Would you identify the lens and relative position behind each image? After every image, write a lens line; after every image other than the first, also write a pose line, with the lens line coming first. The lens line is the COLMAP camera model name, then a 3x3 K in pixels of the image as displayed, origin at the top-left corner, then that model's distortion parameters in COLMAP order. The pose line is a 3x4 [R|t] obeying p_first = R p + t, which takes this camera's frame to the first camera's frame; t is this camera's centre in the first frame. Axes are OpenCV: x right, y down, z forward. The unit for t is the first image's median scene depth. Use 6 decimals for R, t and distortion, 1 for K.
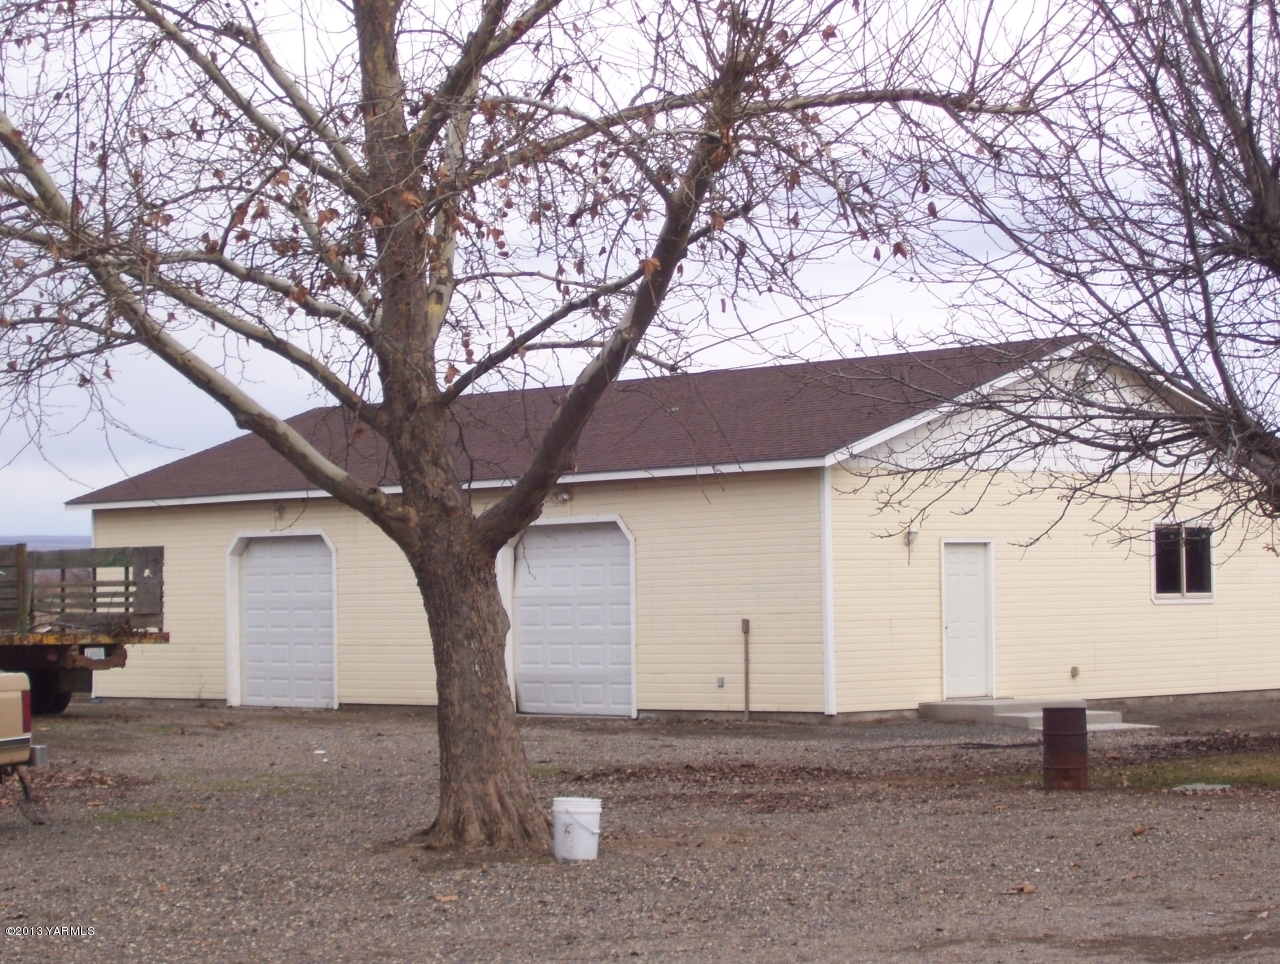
lens RADIAL K [[1811.8, 0, 638.2], [0, 1811.8, 591.9], [0, 0, 1]] dist [-0.200027, 0.007924]
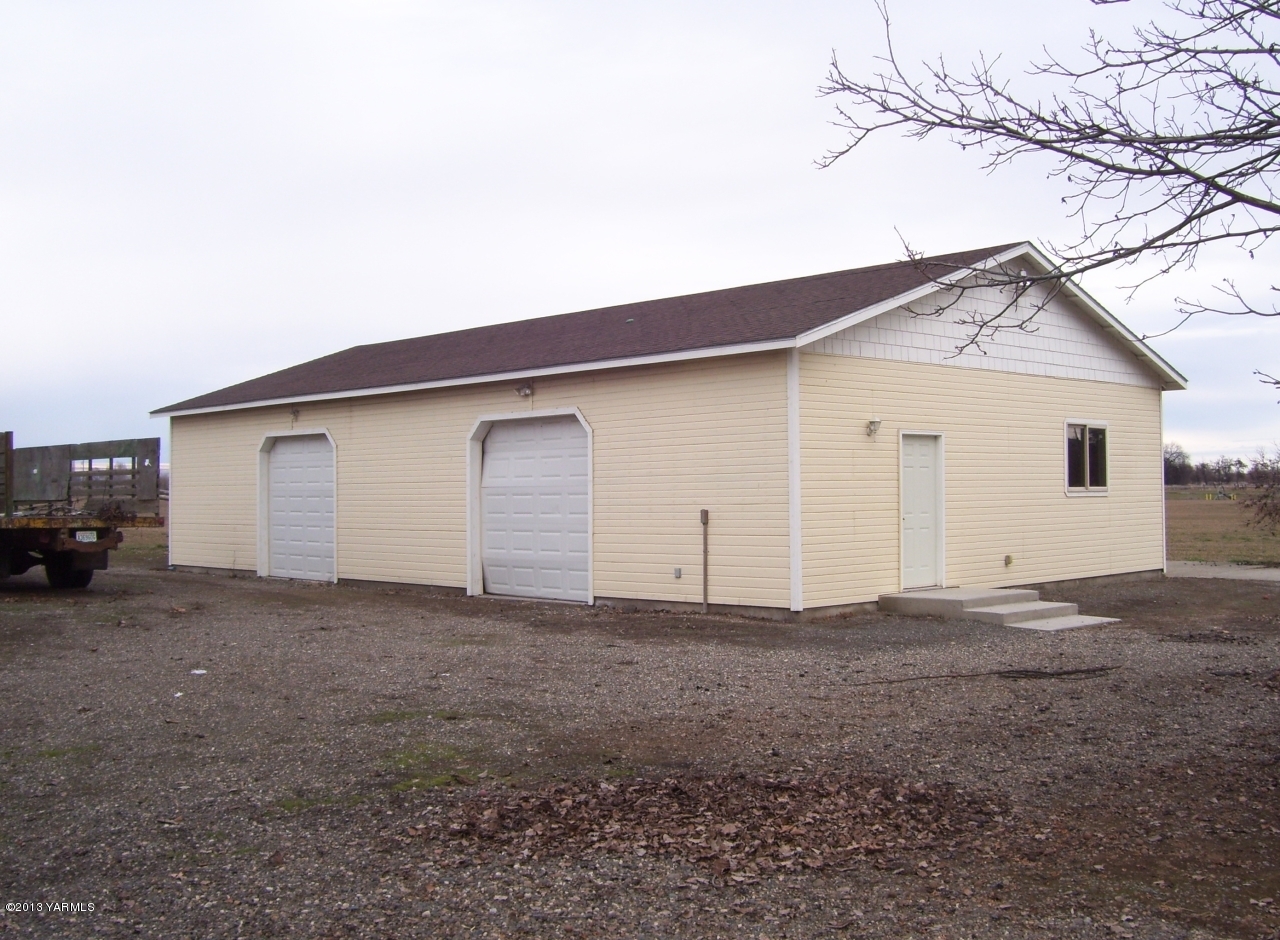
lens RADIAL K [[1375.5, 0, 640.0], [0, 1375.5, 470.0], [0, 0, 1]] dist [-0.209029, 0.000584]
pose [[0.999504, 0.006829, 0.030733, 0.001082], [-0.006473, 0.999911, -0.011676, 0.001926], [-0.030810, 0.011471, 0.999459, 0.199971]]
